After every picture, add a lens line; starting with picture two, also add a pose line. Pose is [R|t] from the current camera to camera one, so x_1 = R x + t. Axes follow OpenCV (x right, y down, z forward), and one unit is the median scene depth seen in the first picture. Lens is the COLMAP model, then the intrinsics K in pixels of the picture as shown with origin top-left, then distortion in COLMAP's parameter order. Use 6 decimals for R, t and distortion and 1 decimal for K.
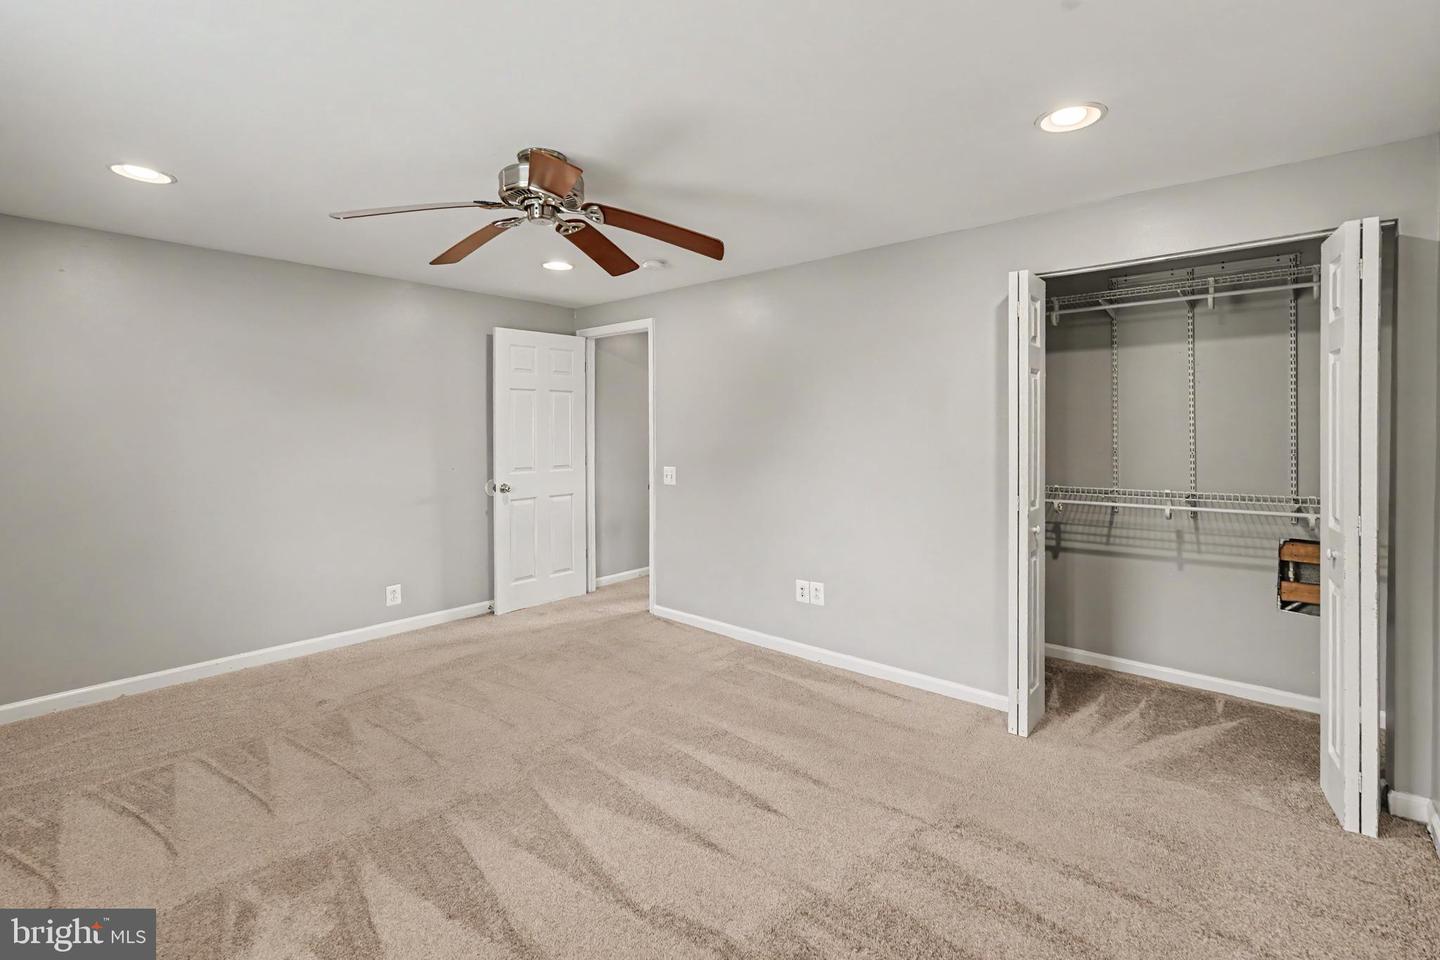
lens RADIAL K [[645.7, 0, 700.7], [0, 645.7, 440.9], [0, 0, 1]] dist [-0.030921, 0.011004]
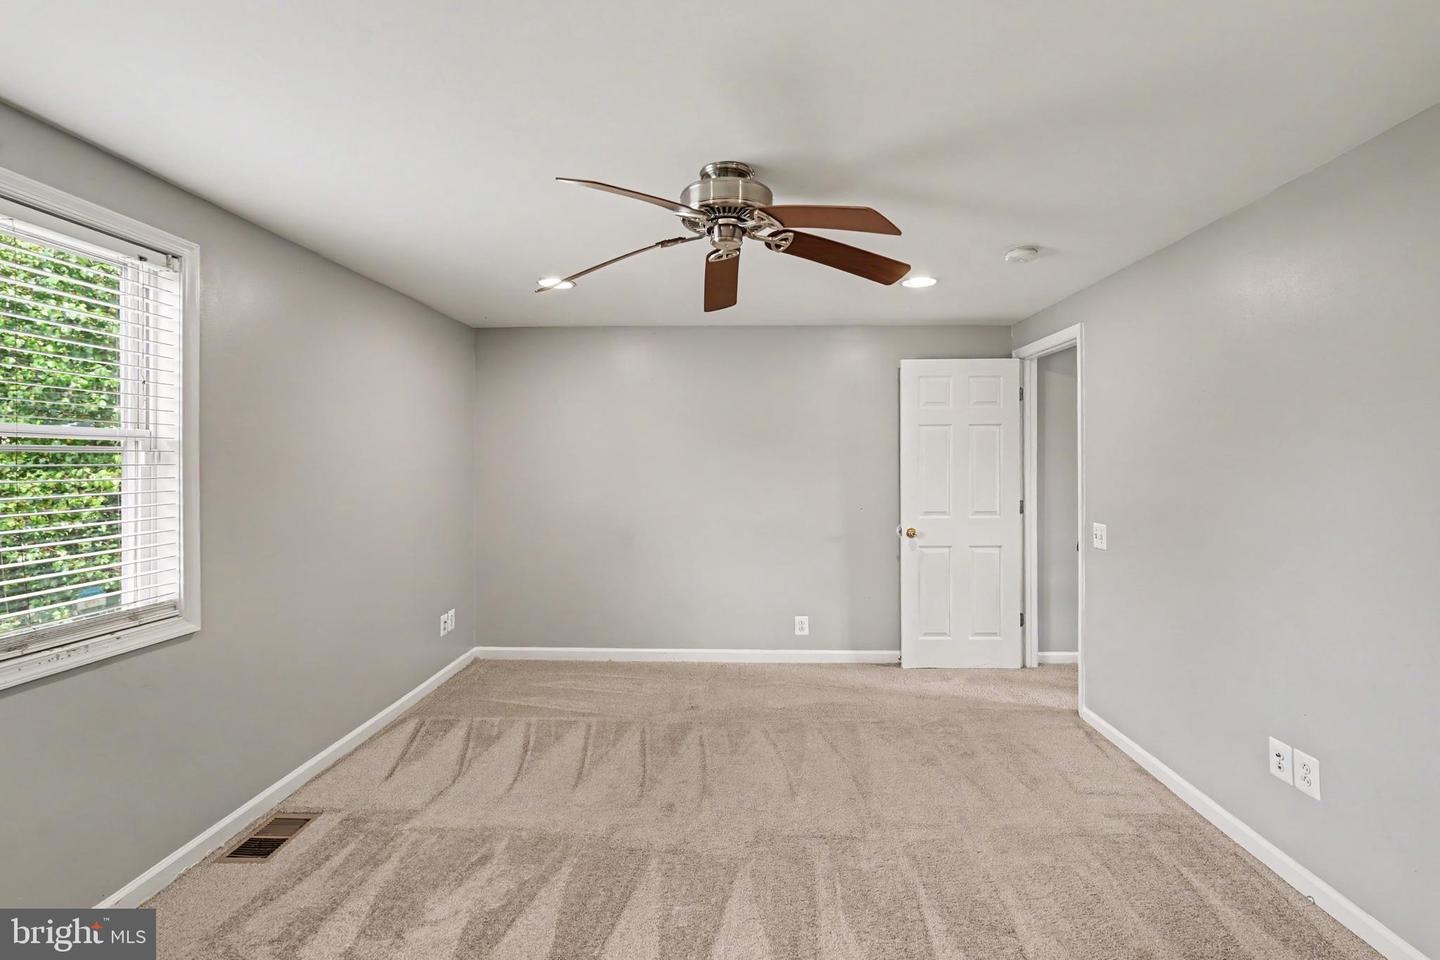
lens RADIAL K [[627.3, 0, 721.1], [0, 627.3, 468.6], [0, 0, 1]] dist [-0.028613, 0.011554]
pose [[0.650562, 0.010951, -0.759374, 0.246376], [-0.016572, 0.999863, 0.000222, -0.018036], [0.759272, 0.012440, 0.650654, 0.259298]]
